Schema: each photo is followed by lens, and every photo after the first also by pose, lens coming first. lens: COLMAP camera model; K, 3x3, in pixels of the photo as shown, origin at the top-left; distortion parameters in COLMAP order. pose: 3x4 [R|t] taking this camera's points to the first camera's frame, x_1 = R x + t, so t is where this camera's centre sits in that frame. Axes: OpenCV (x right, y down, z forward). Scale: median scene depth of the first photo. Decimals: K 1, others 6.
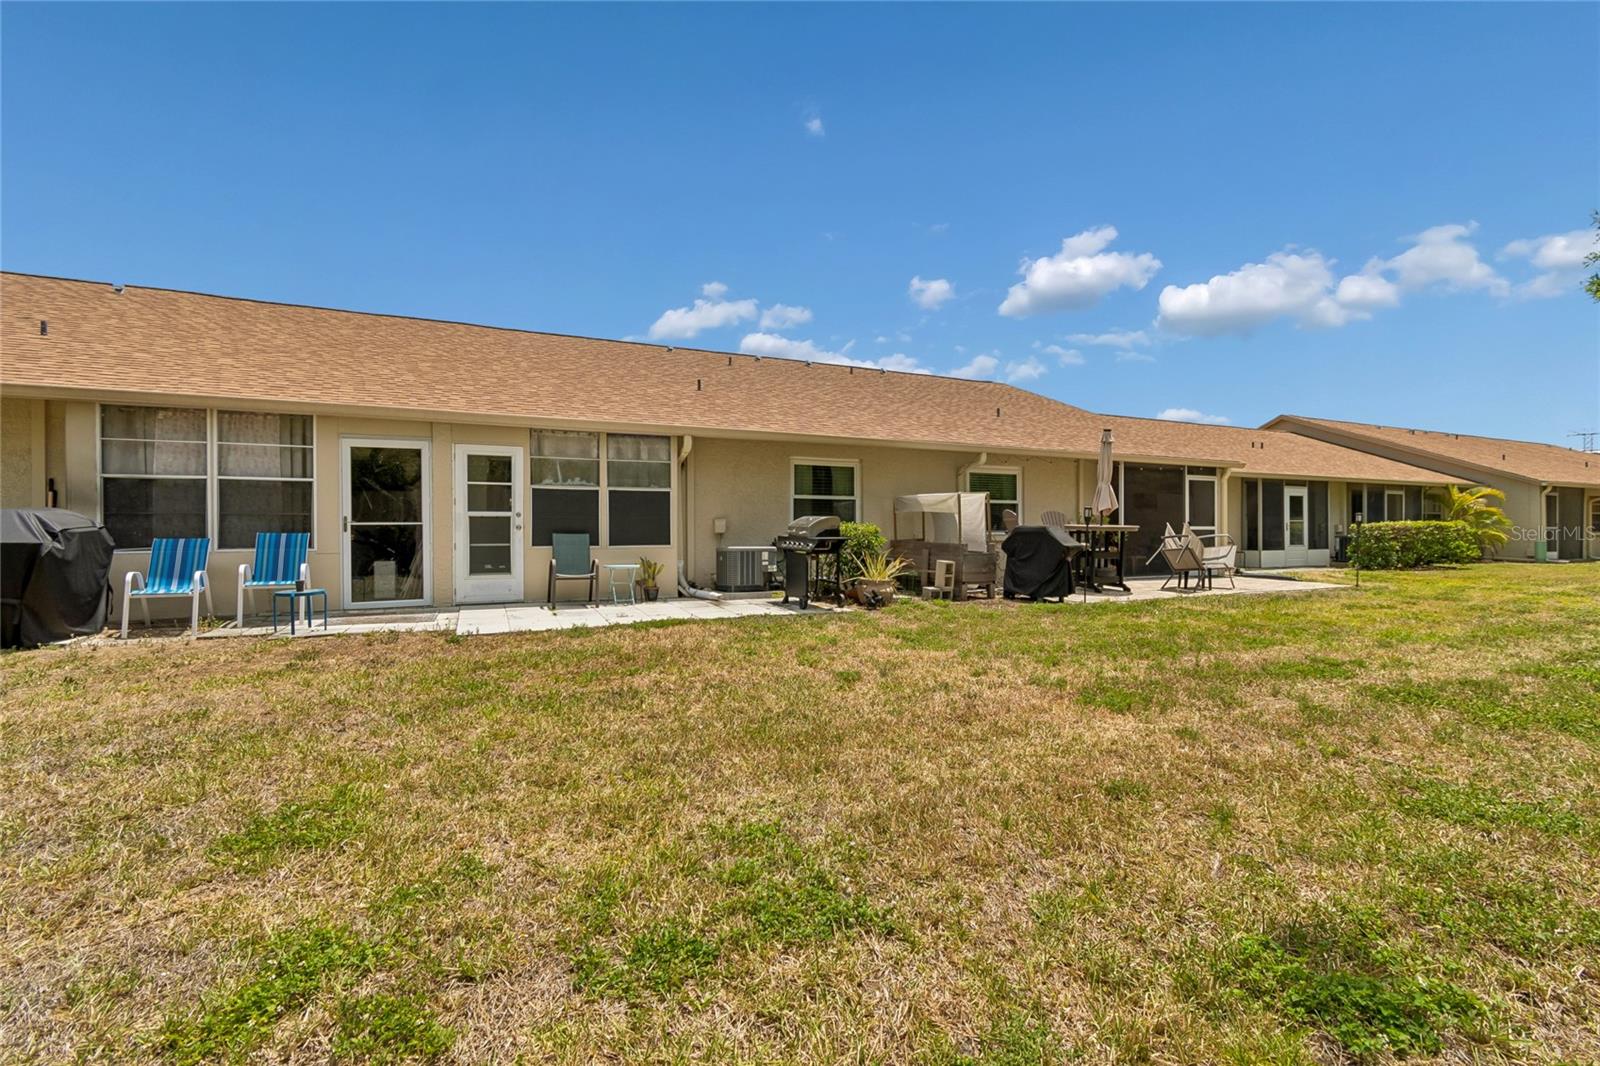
lens RADIAL K [[721.8, 0, 806.1], [0, 721.8, 538.4], [0, 0, 1]] dist [0.001255, 0.000074]
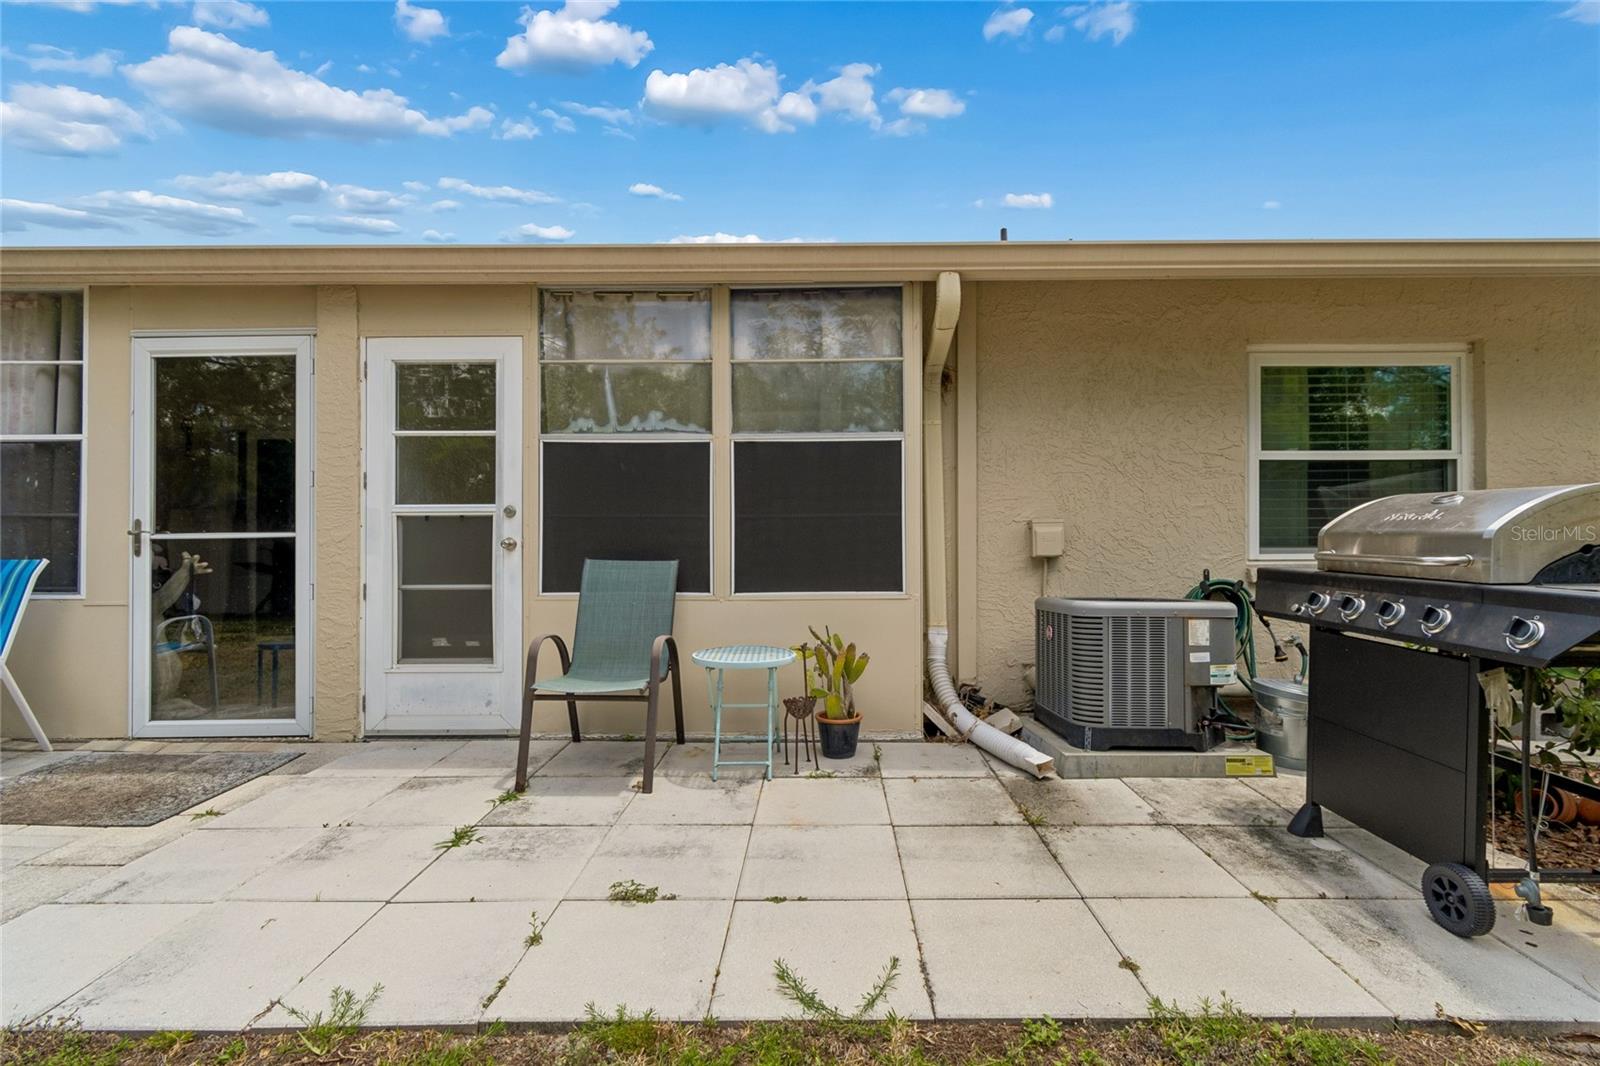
lens RADIAL K [[707.0, 0, 813.6], [0, 707.0, 545.7], [0, 0, 1]] dist [0.002948, 0.000148]
pose [[0.911746, 0.000112, -0.410755, -0.090889], [-0.002921, 0.999976, -0.006210, -0.011983], [0.410744, 0.006862, 0.911725, 0.714294]]
